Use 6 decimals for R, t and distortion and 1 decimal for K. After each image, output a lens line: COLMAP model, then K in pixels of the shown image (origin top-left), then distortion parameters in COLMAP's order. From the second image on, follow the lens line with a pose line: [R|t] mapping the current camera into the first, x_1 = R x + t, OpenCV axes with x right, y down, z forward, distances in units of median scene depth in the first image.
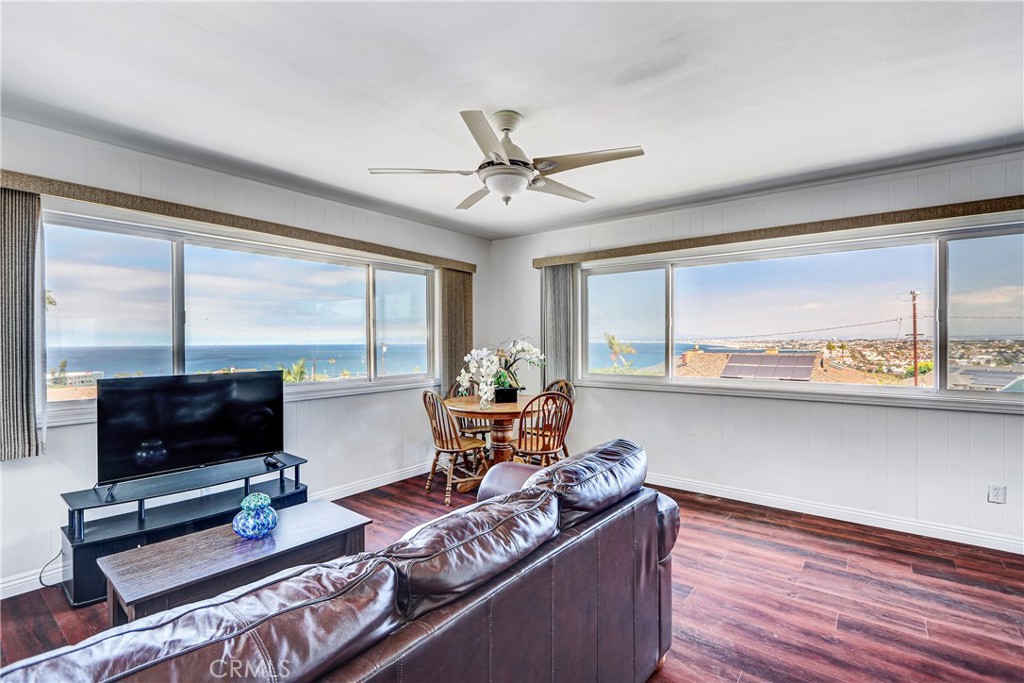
lens RADIAL K [[462.1, 0, 512.0], [0, 462.1, 341.5], [0, 0, 1]] dist [-0.009627, 0.000169]
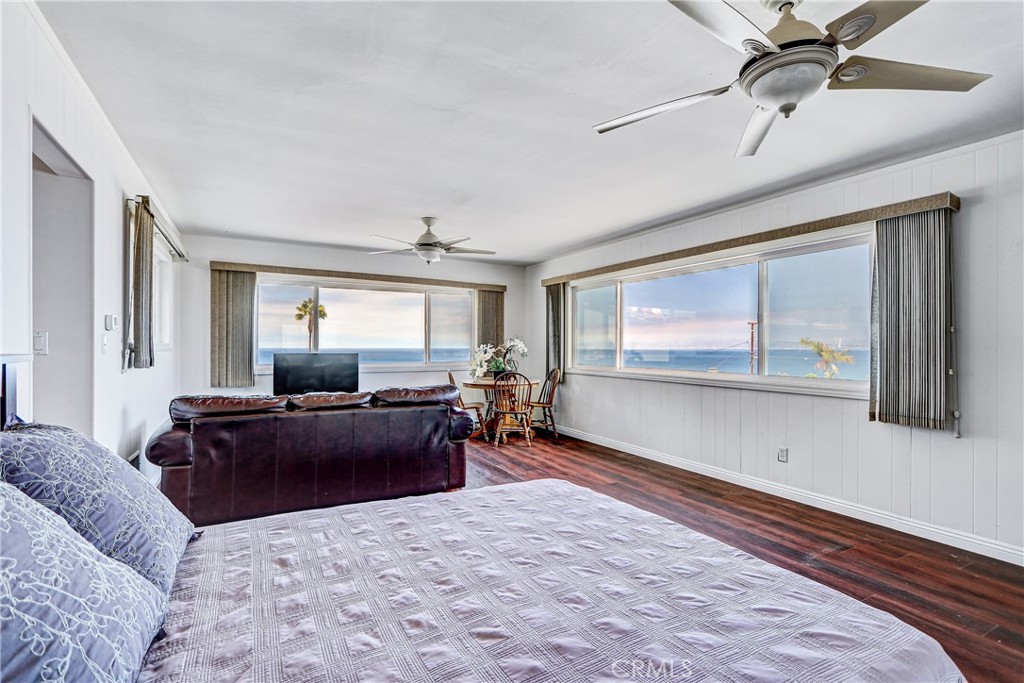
lens RADIAL K [[465.1, 0, 512.0], [0, 465.1, 341.5], [0, 0, 1]] dist [0.002168, 0.000260]
pose [[0.919675, 0.002778, -0.392670, 0.805494], [-0.007352, 0.999921, -0.010146, 0.029249], [0.392611, 0.012218, 0.919624, -0.480637]]
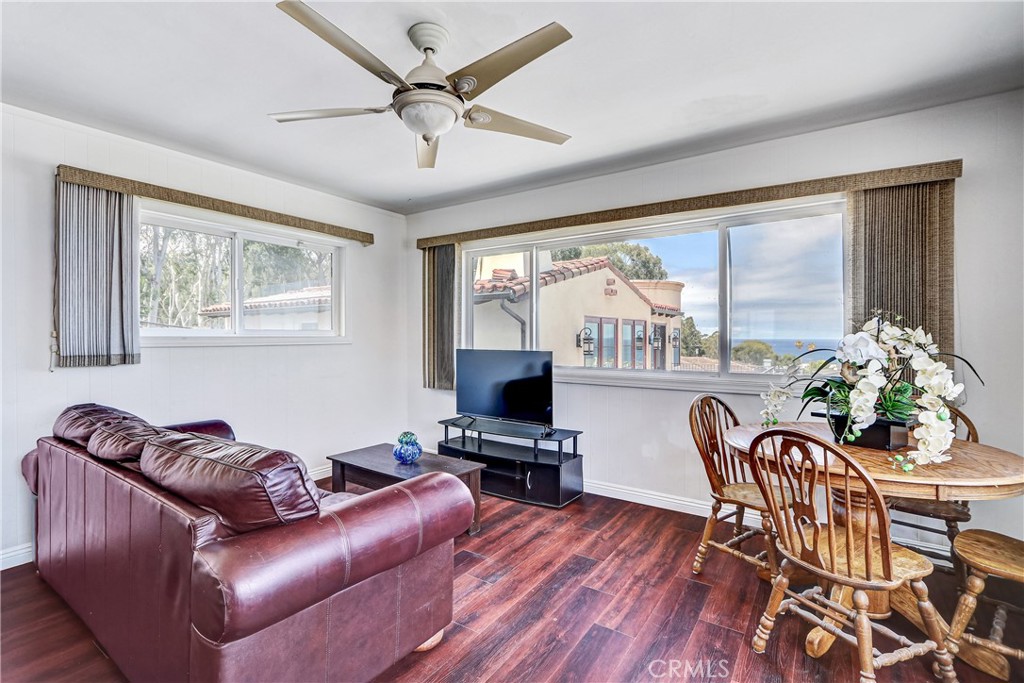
lens RADIAL K [[465.1, 0, 512.0], [0, 465.1, 341.5], [0, 0, 1]] dist [0.002168, 0.000260]
pose [[0.058766, 0.010720, -0.998214, 0.599901], [-0.005785, 0.999929, 0.010397, 0.028118], [0.998255, 0.005164, 0.058824, 0.842630]]
